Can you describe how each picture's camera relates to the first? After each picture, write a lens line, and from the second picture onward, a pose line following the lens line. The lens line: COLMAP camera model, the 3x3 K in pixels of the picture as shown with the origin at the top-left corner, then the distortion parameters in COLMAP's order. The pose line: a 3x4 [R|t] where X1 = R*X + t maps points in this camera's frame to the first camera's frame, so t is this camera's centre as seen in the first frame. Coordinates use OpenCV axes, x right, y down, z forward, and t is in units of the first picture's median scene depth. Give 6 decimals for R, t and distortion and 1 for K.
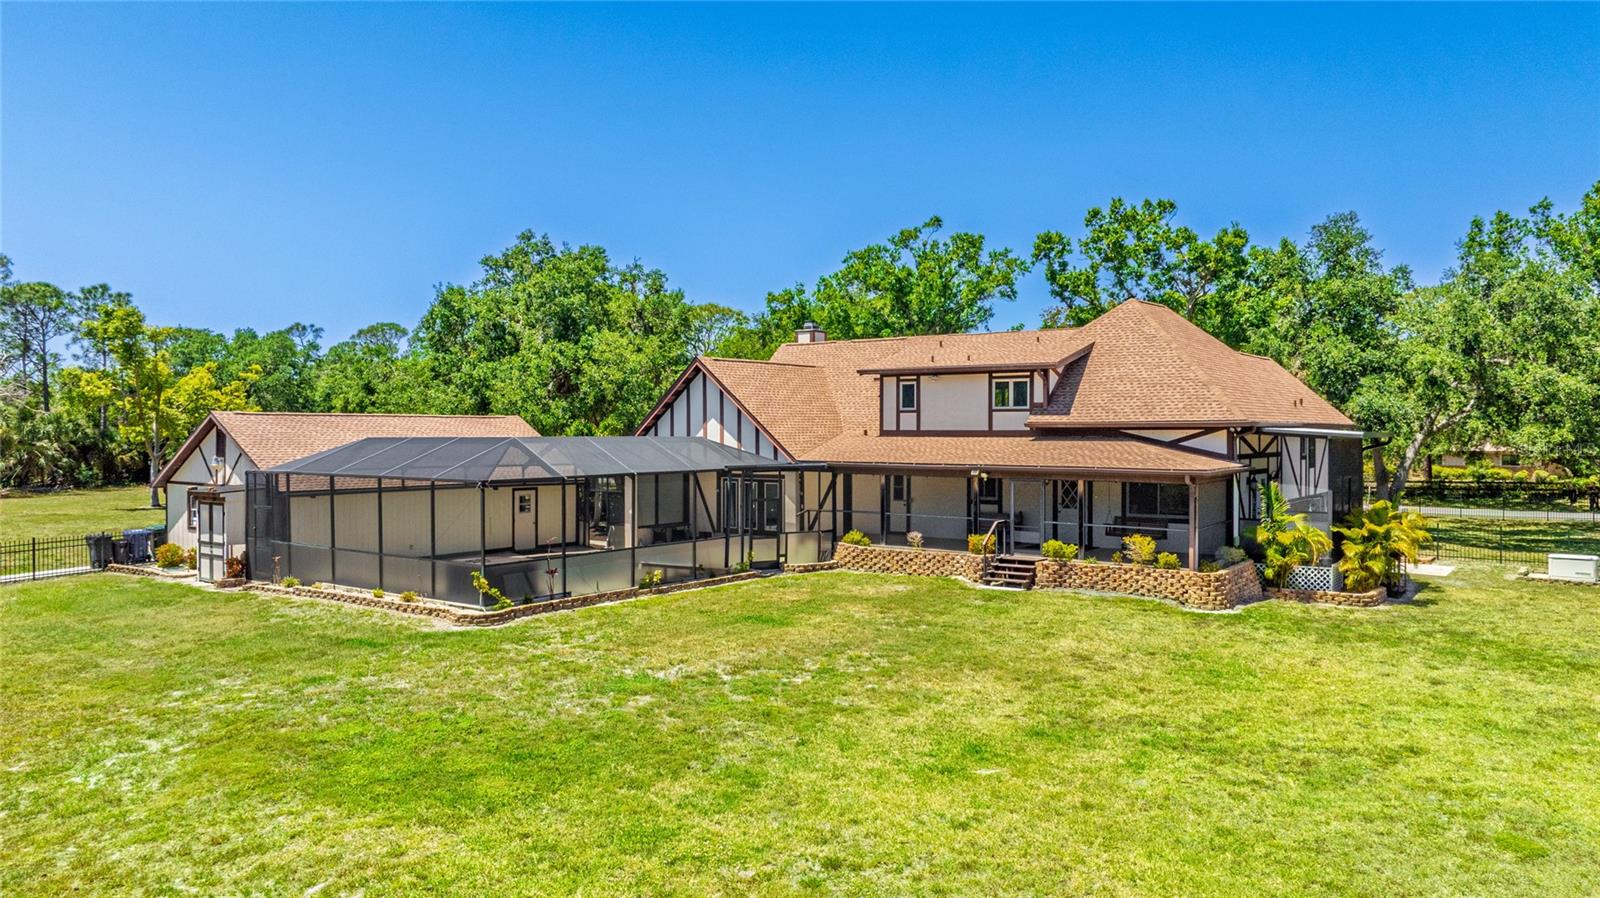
lens RADIAL K [[1124.0, 0, 798.0], [0, 1124.0, 443.2], [0, 0, 1]] dist [-0.018239, 0.005782]
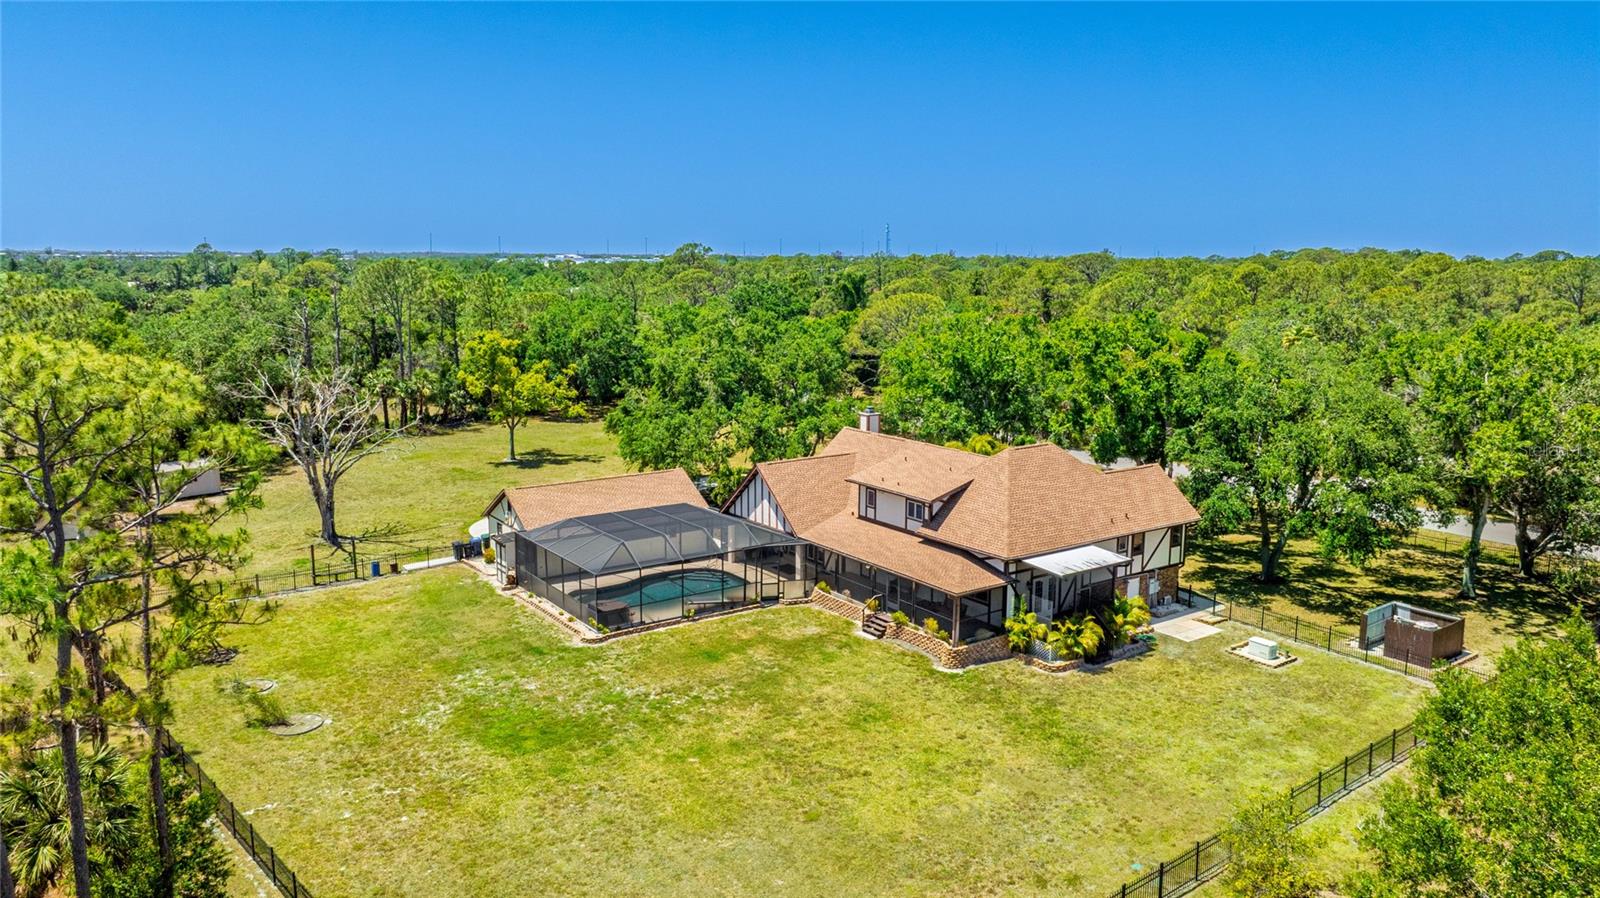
lens RADIAL K [[1124.0, 0, 800.2], [0, 1124.0, 452.0], [0, 0, 1]] dist [-0.018239, 0.005782]
pose [[0.948499, 0.058729, -0.311288, 0.568657], [-0.008044, 0.986813, 0.161664, -0.419057], [0.316677, -0.150834, 0.936464, -0.647176]]
